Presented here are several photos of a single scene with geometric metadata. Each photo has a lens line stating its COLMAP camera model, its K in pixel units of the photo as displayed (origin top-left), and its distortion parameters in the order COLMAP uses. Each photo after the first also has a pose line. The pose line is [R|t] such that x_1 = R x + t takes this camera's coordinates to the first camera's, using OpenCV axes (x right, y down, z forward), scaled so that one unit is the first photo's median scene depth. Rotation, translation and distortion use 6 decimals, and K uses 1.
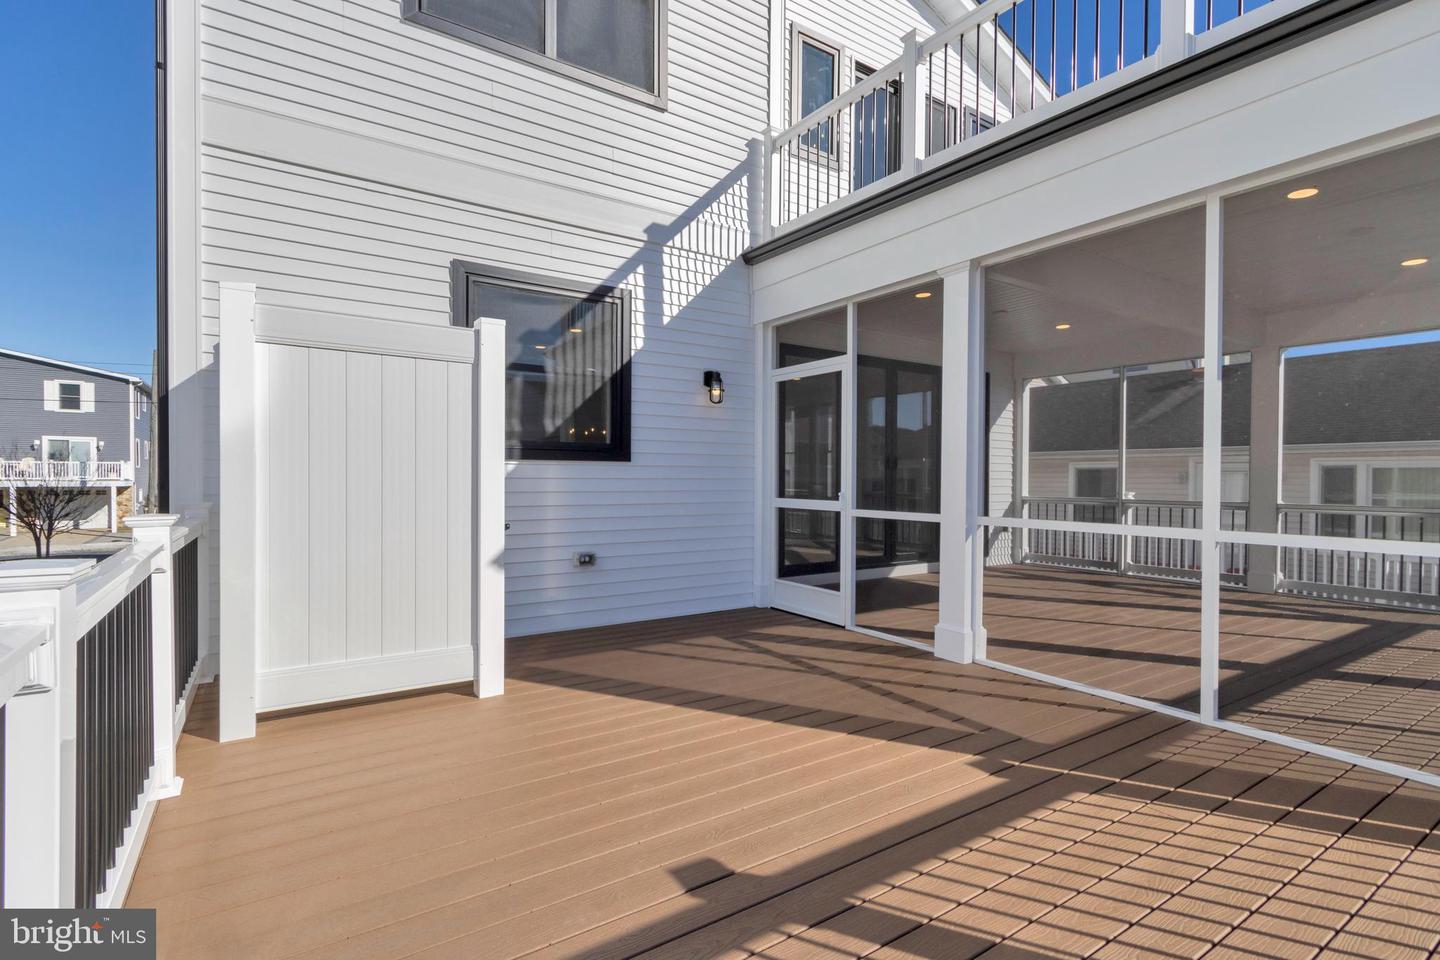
lens RADIAL K [[672.5, 0, 703.7], [0, 672.5, 482.9], [0, 0, 1]] dist [0.015568, -0.000080]
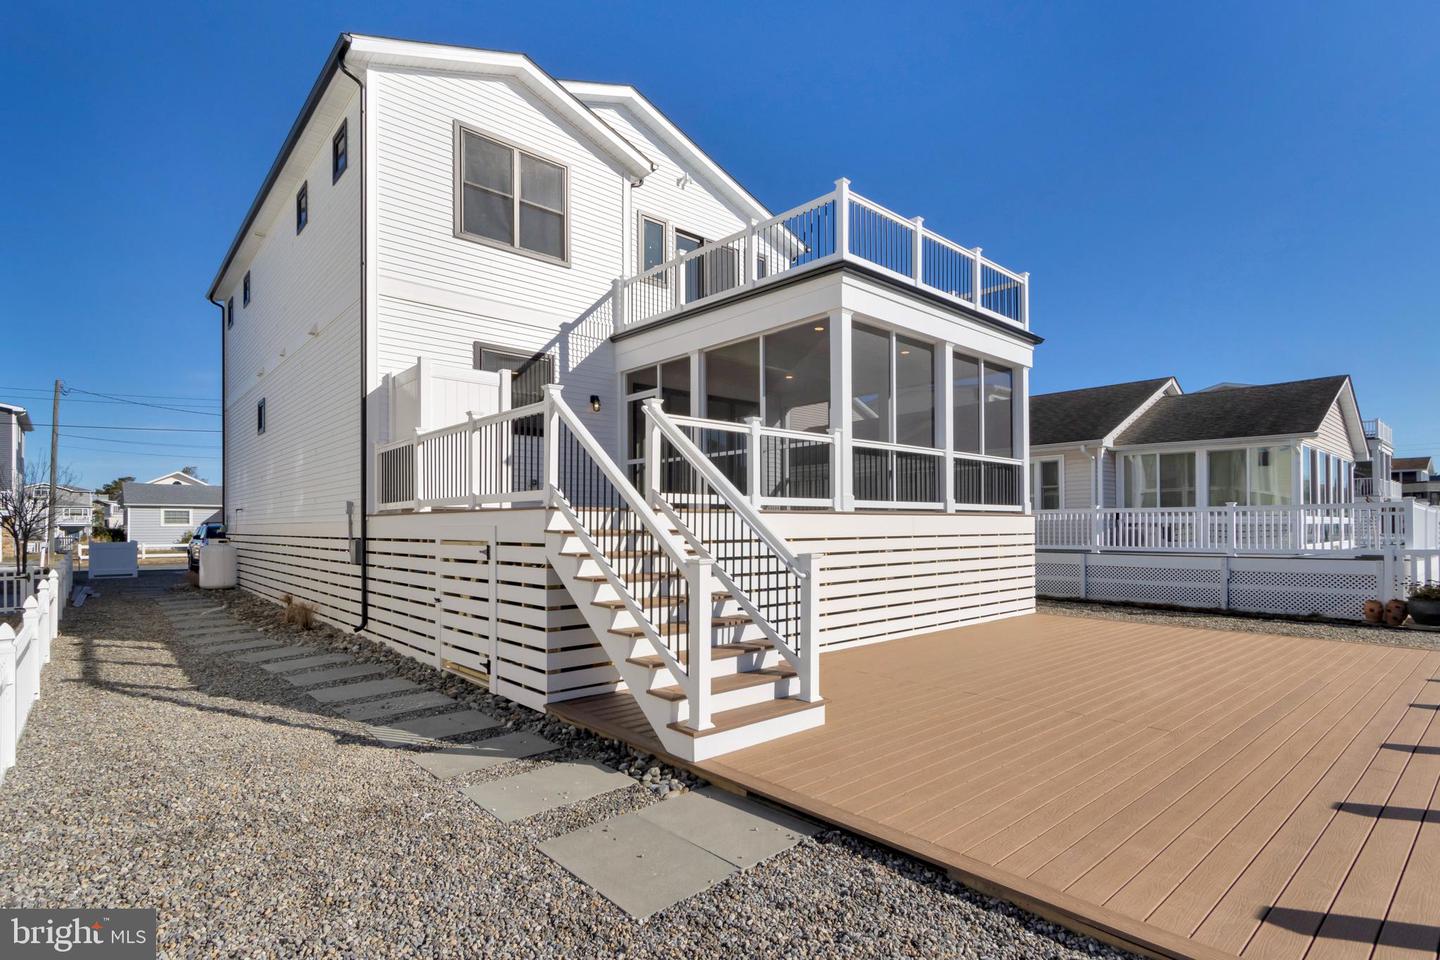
lens RADIAL K [[713.4, 0, 714.3], [0, 713.4, 521.2], [0, 0, 1]] dist [0.000458, 0.000047]
pose [[0.988154, -0.004684, 0.153396, 0.040647], [0.007910, 0.999760, -0.020427, 0.264665], [-0.153263, 0.021399, 0.987954, -1.192833]]
